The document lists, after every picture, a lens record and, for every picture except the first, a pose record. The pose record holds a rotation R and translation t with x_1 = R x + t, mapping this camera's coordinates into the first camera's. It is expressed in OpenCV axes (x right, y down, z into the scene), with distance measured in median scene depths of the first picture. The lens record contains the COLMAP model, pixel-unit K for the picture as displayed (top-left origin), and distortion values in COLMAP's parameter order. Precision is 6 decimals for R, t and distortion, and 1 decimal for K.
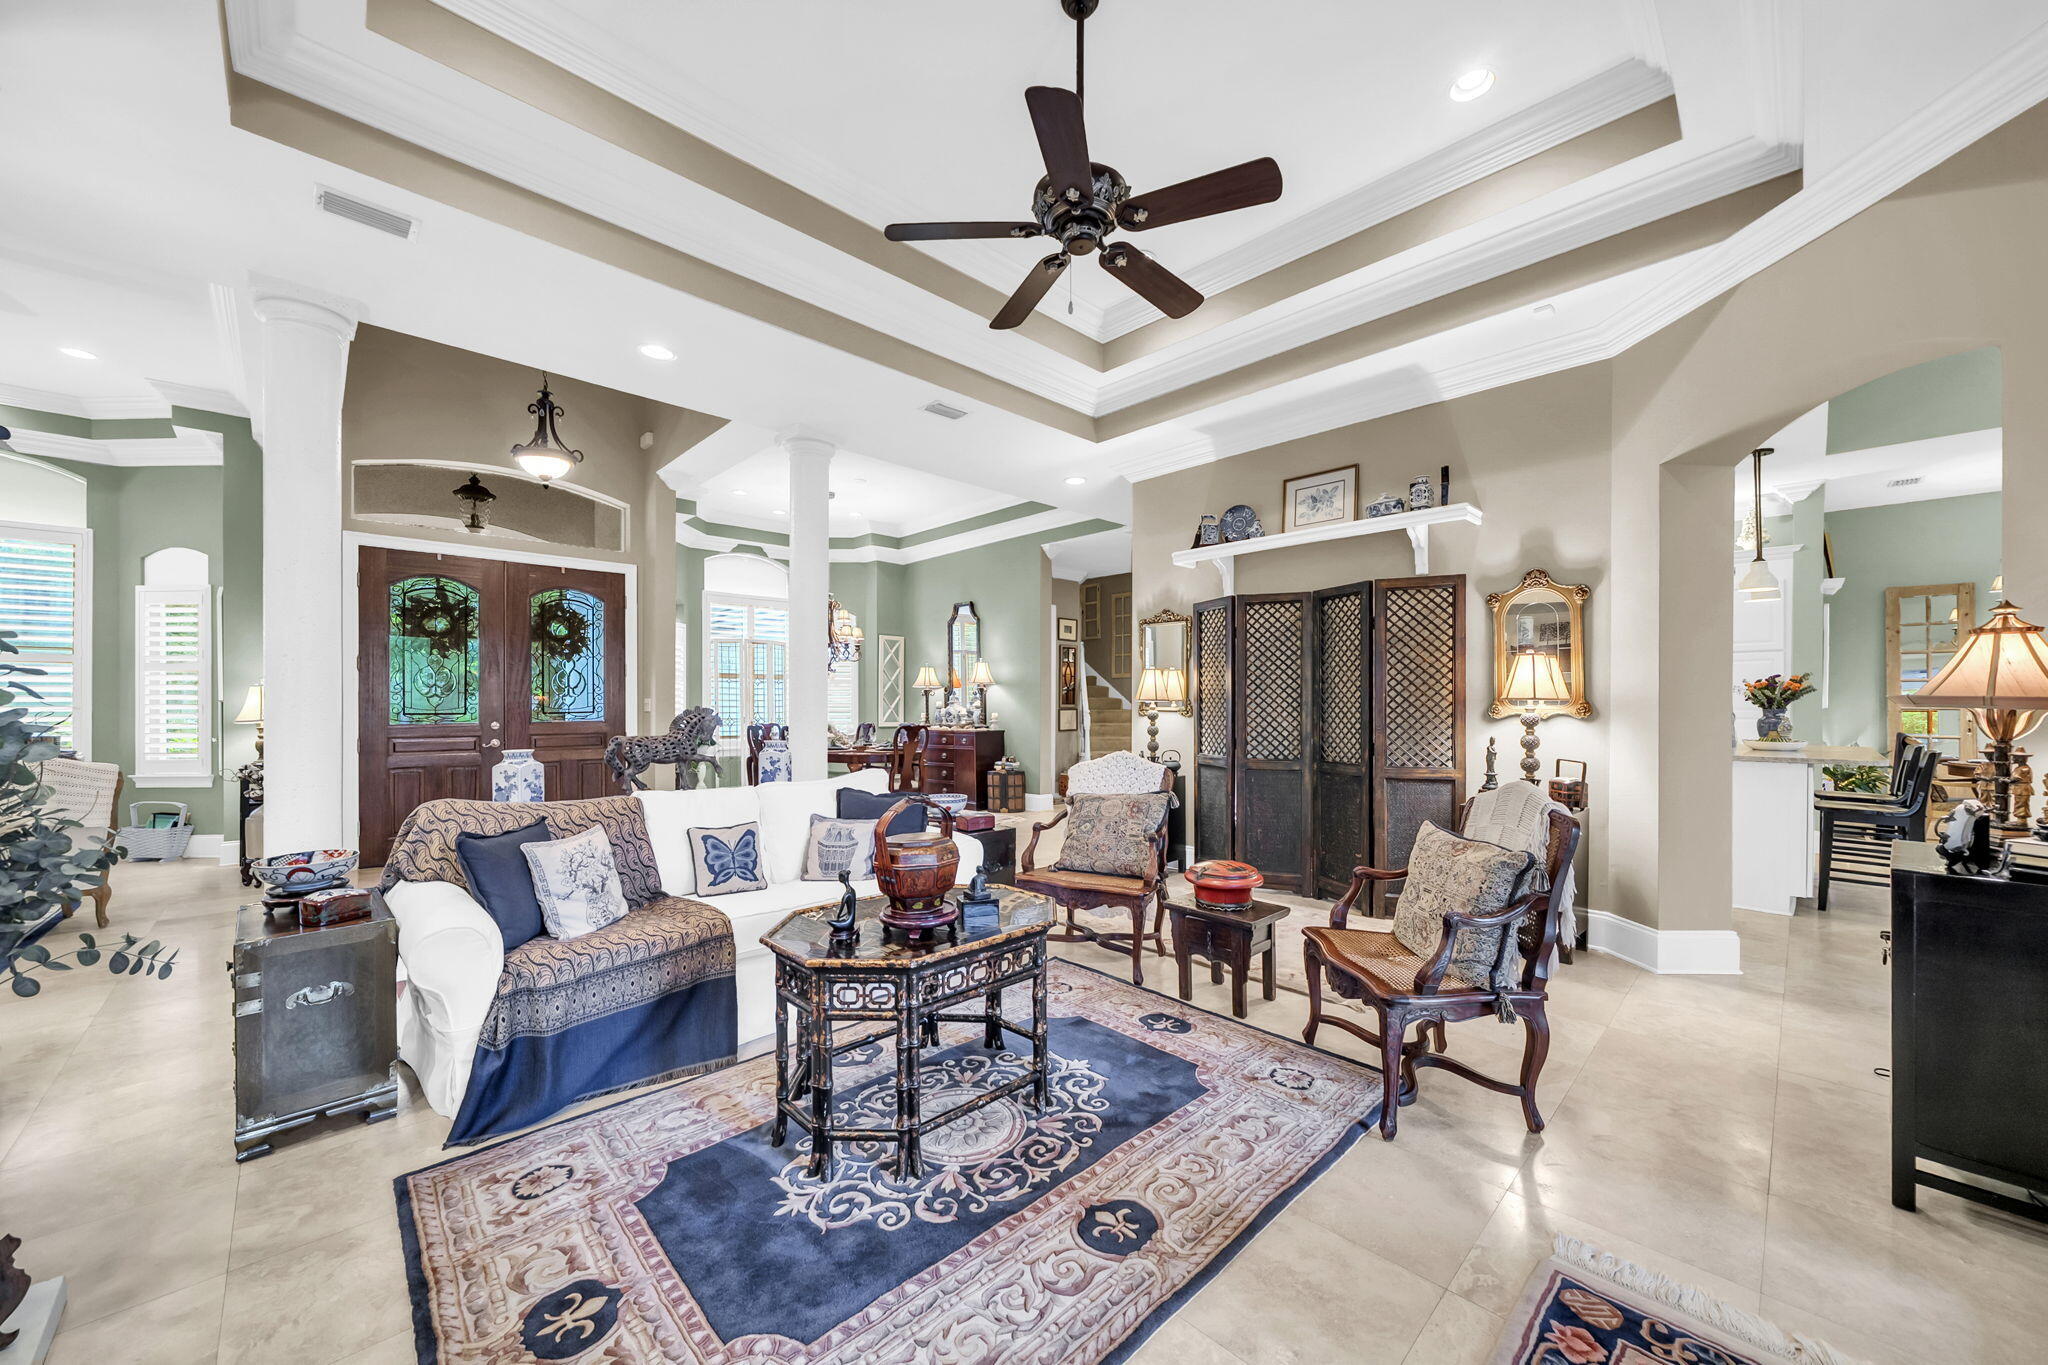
lens RADIAL K [[753.8, 0, 1027.4], [0, 753.8, 700.1], [0, 0, 1]] dist [-0.000993, -0.000508]
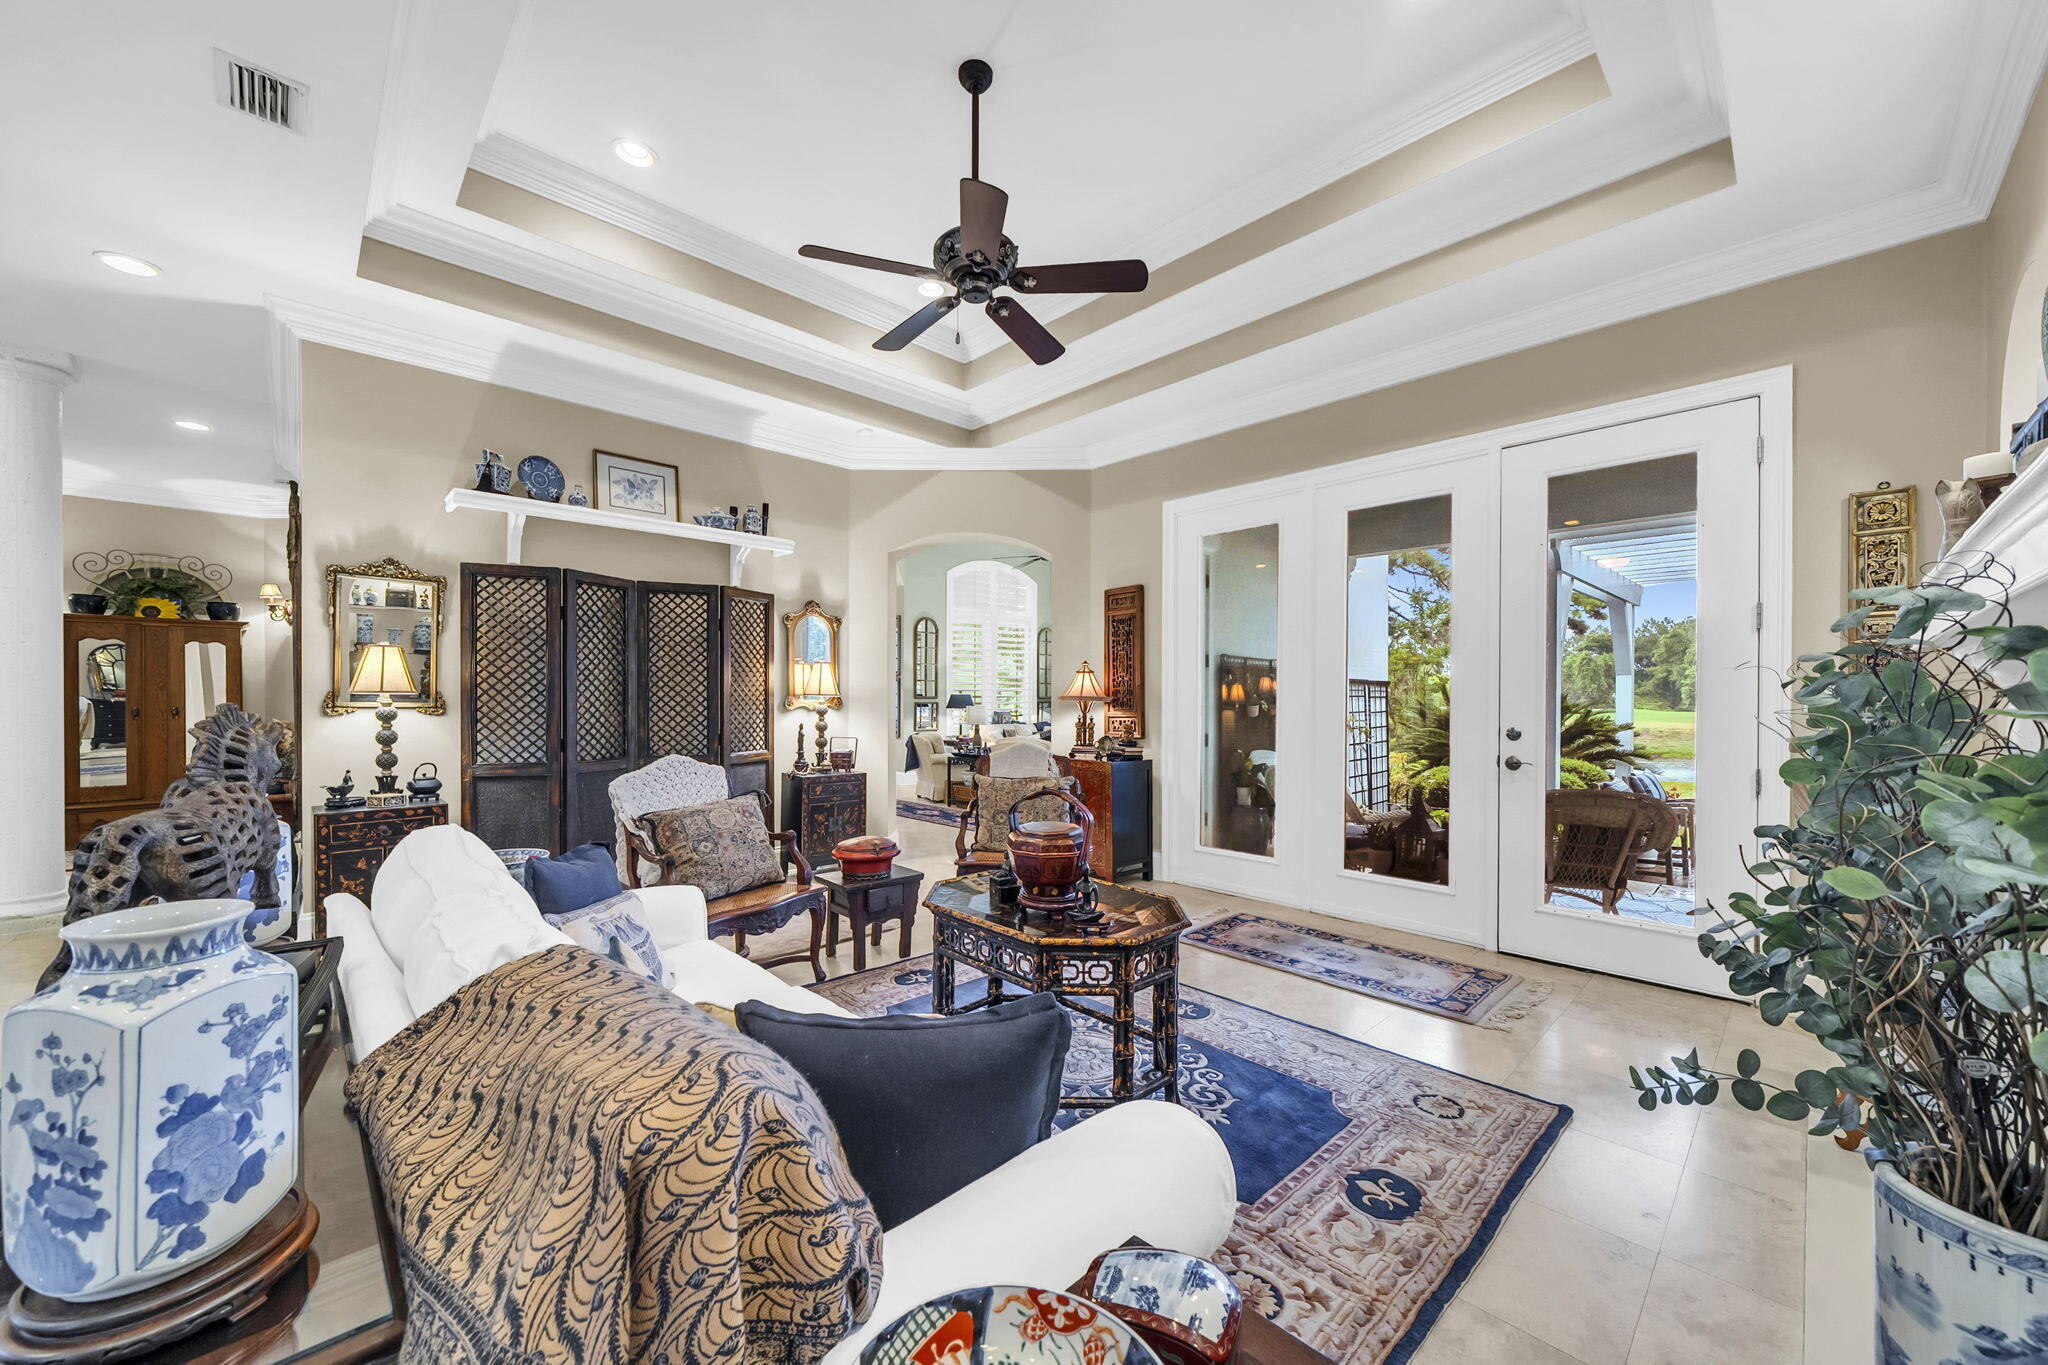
lens RADIAL K [[753.8, 0, 1024.0], [0, 753.8, 701.6], [0, 0, 1]] dist [-0.000993, -0.000508]
pose [[0.016252, -0.006538, 0.999847, -0.671162], [-0.009335, 0.999934, 0.006690, -0.001802], [-0.999824, -0.009443, 0.016190, 0.569694]]
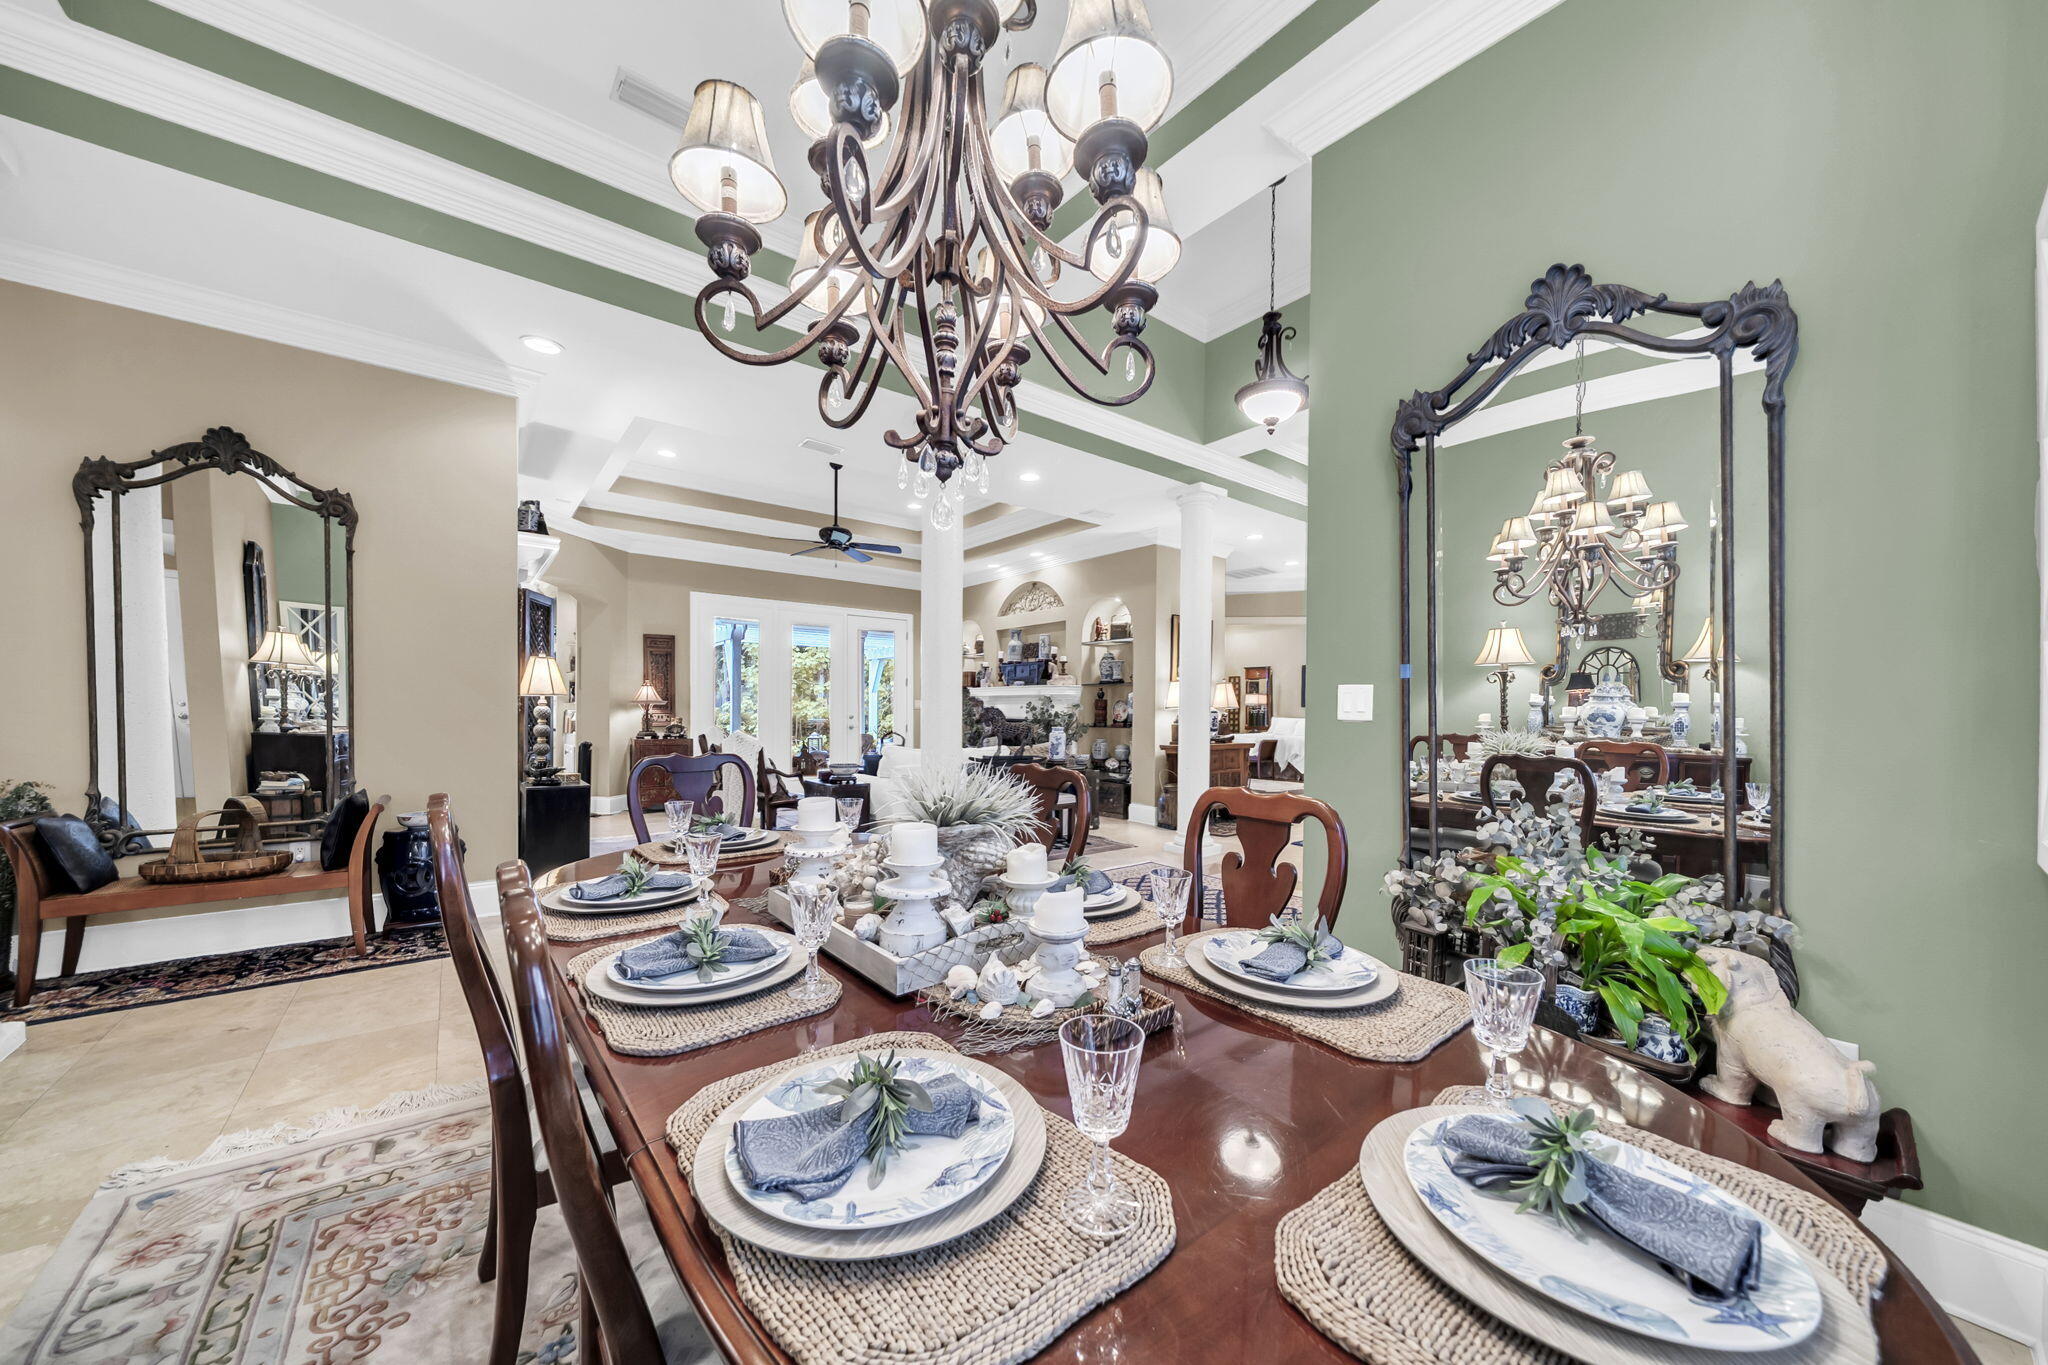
lens RADIAL K [[753.8, 0, 1025.6], [0, 753.8, 715.5], [0, 0, 1]] dist [-0.000993, -0.000508]
pose [[-0.994611, -0.010232, 0.103167, -0.612577], [-0.010222, 0.999948, 0.000631, 0.023105], [-0.103168, -0.000427, -0.994664, 2.442153]]
